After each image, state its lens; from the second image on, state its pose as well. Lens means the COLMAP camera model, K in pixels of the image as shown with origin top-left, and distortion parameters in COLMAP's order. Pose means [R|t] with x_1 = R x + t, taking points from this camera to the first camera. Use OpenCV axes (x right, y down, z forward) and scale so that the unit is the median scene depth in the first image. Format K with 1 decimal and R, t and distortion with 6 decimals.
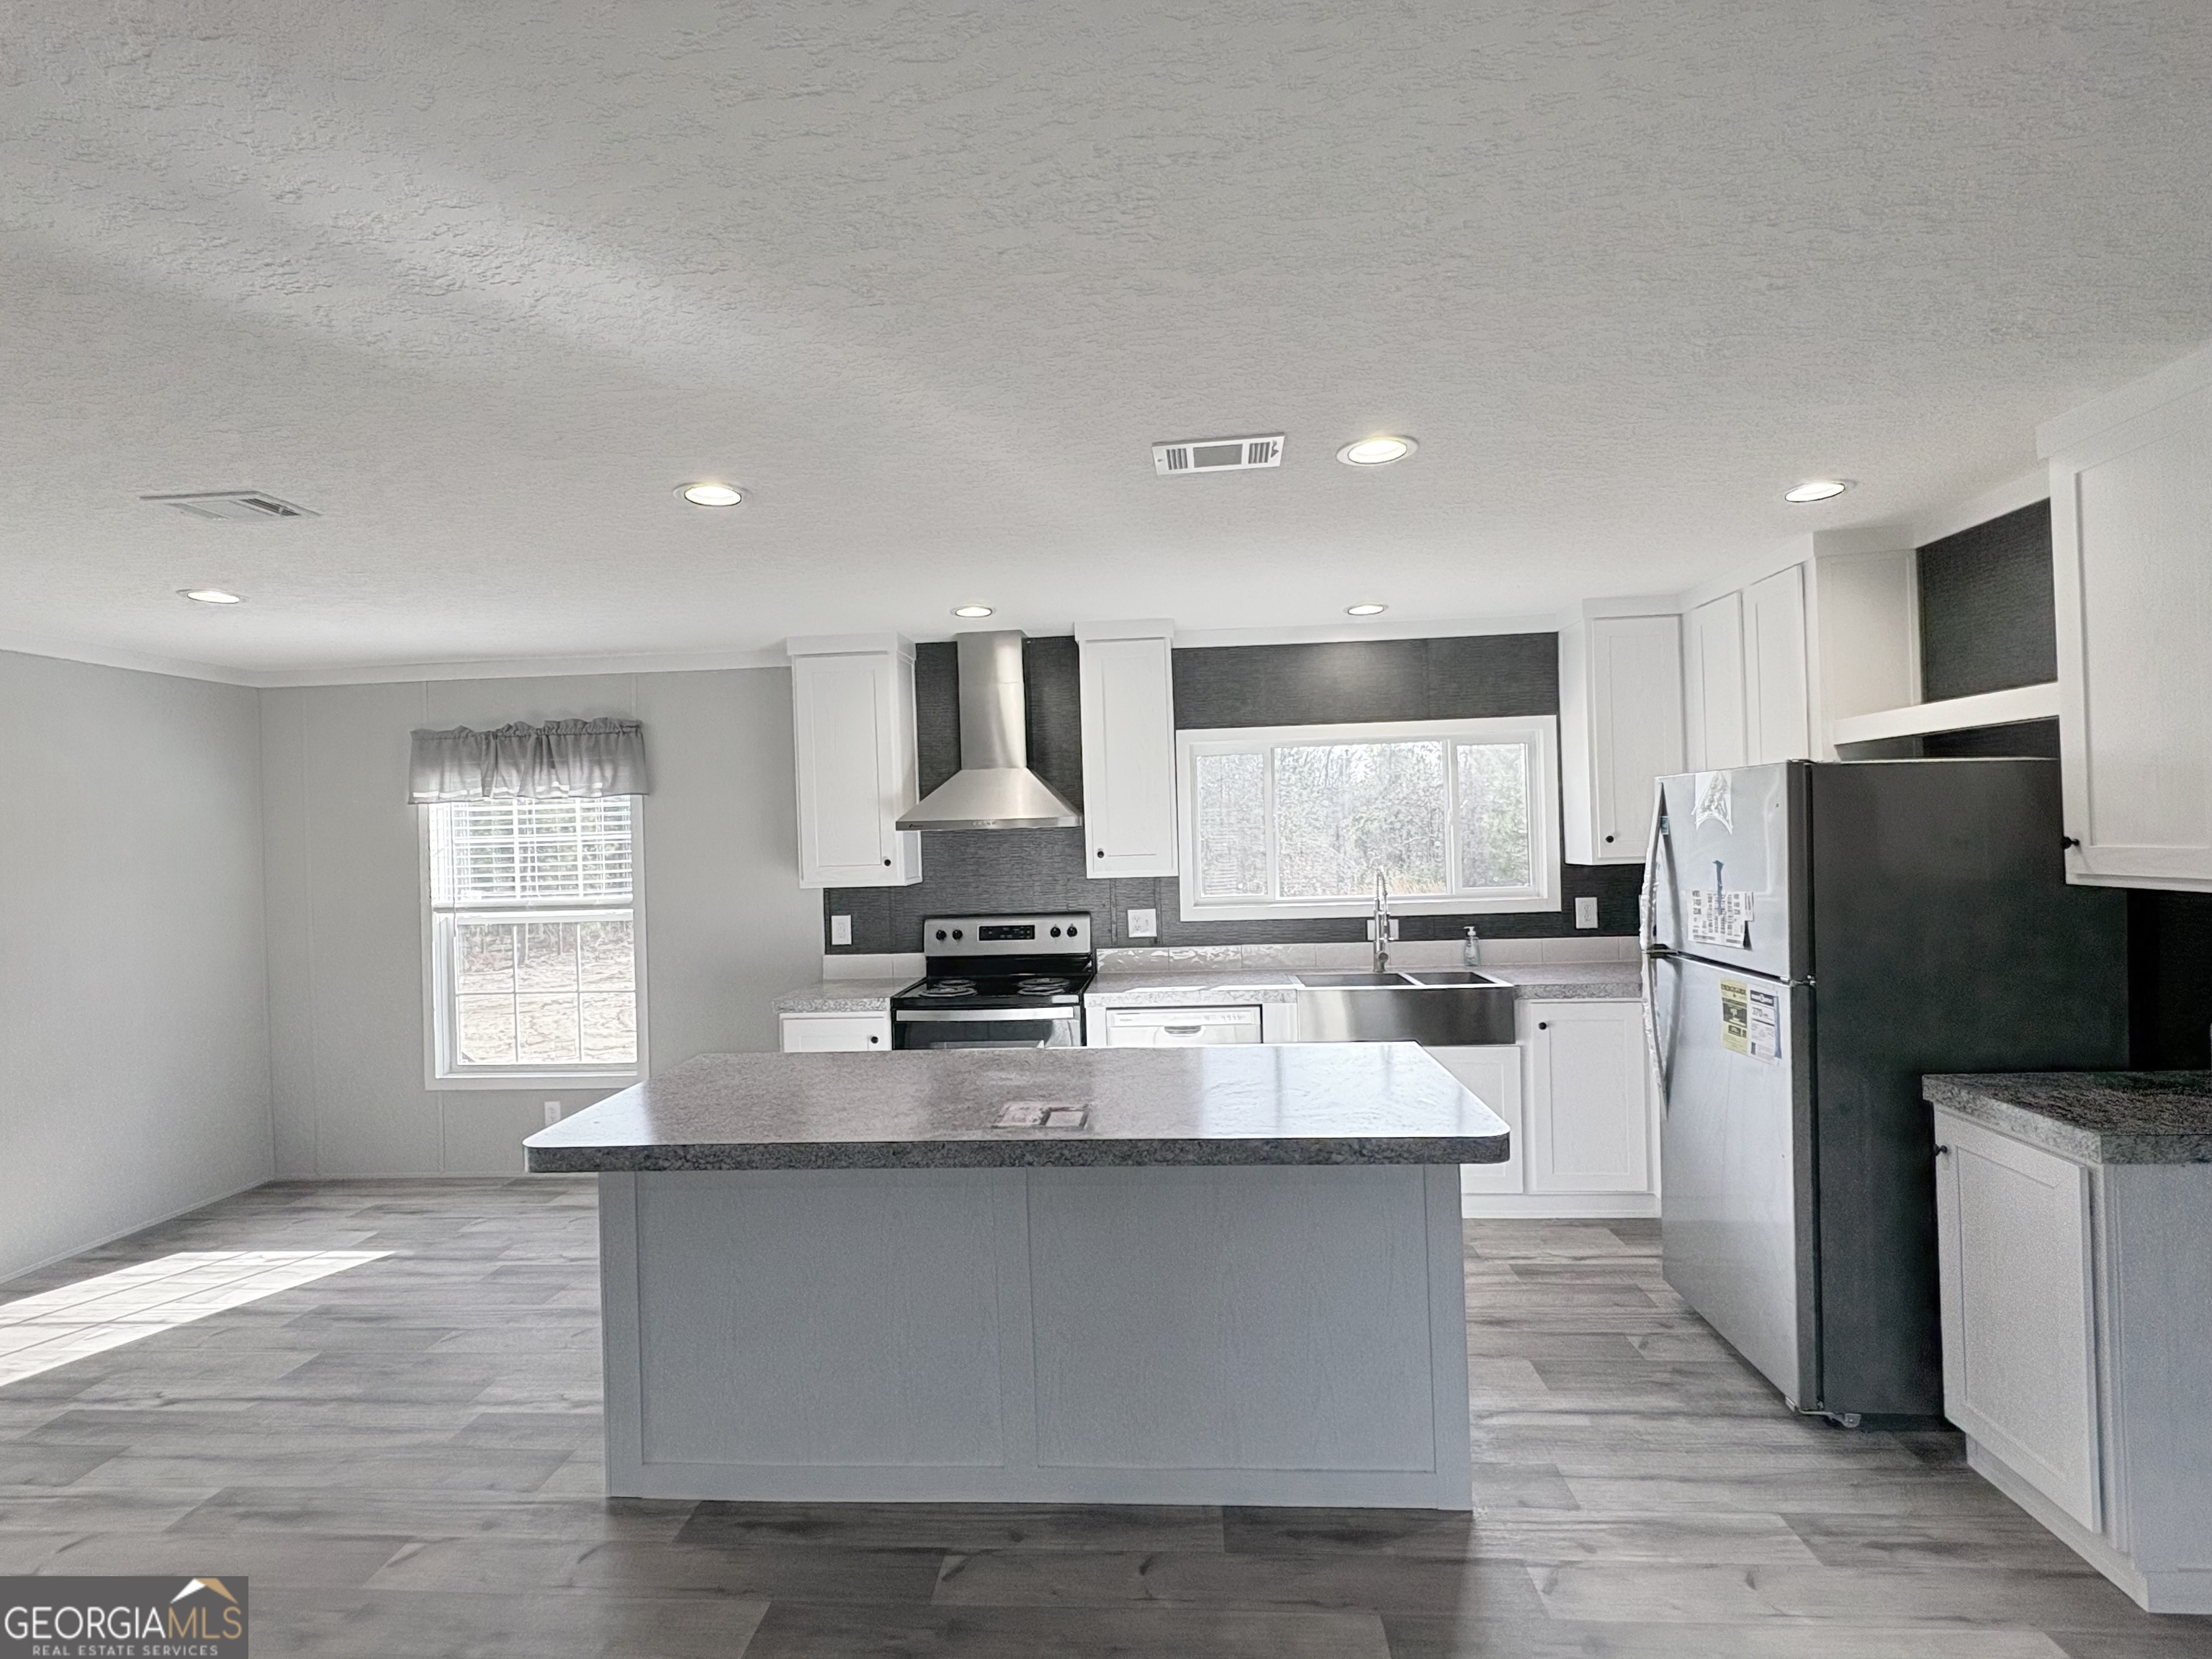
lens RADIAL K [[1054.6, 0, 1091.6], [0, 1054.6, 813.2], [0, 0, 1]] dist [0.009077, 0.001465]
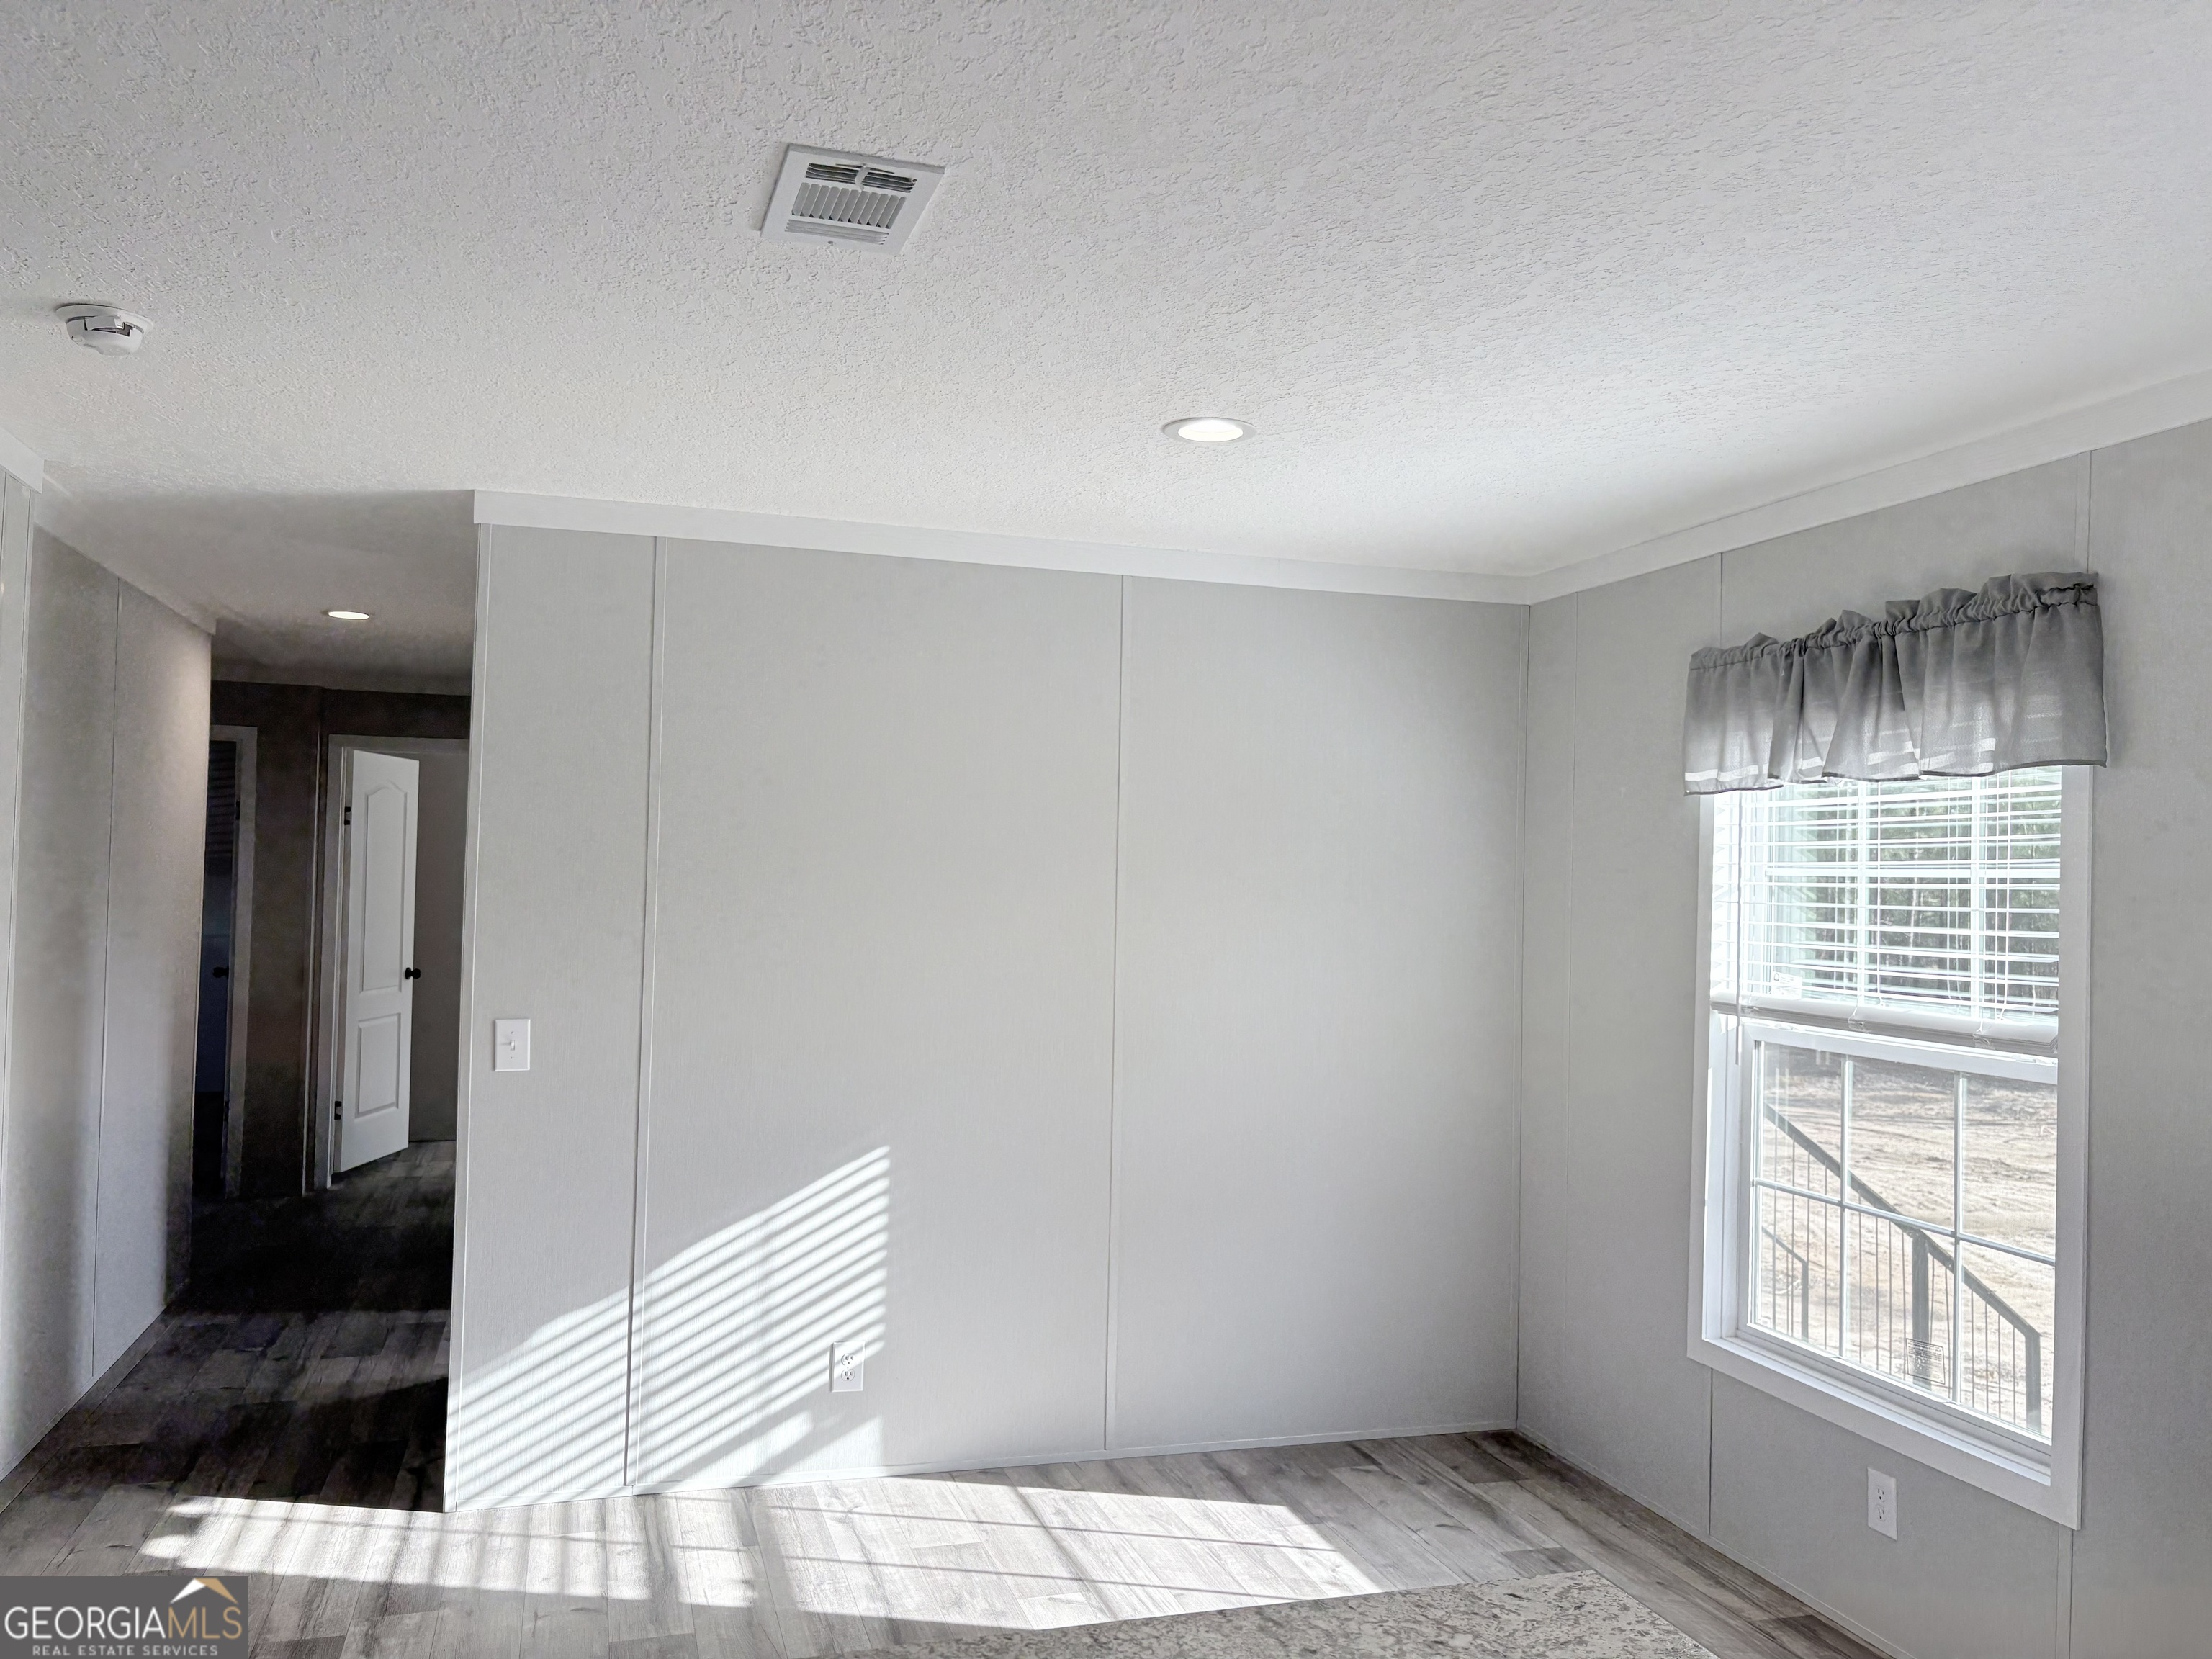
lens RADIAL K [[1644.5, 0, 1115.6], [0, 1644.5, 843.7], [0, 0, 1]] dist [0.027485, -0.027997]
pose [[0.360490, 0.013499, -0.932666, 0.009145], [-0.019019, 0.999794, 0.007120, 0.014131], [0.932569, 0.015171, 0.360672, 0.453721]]
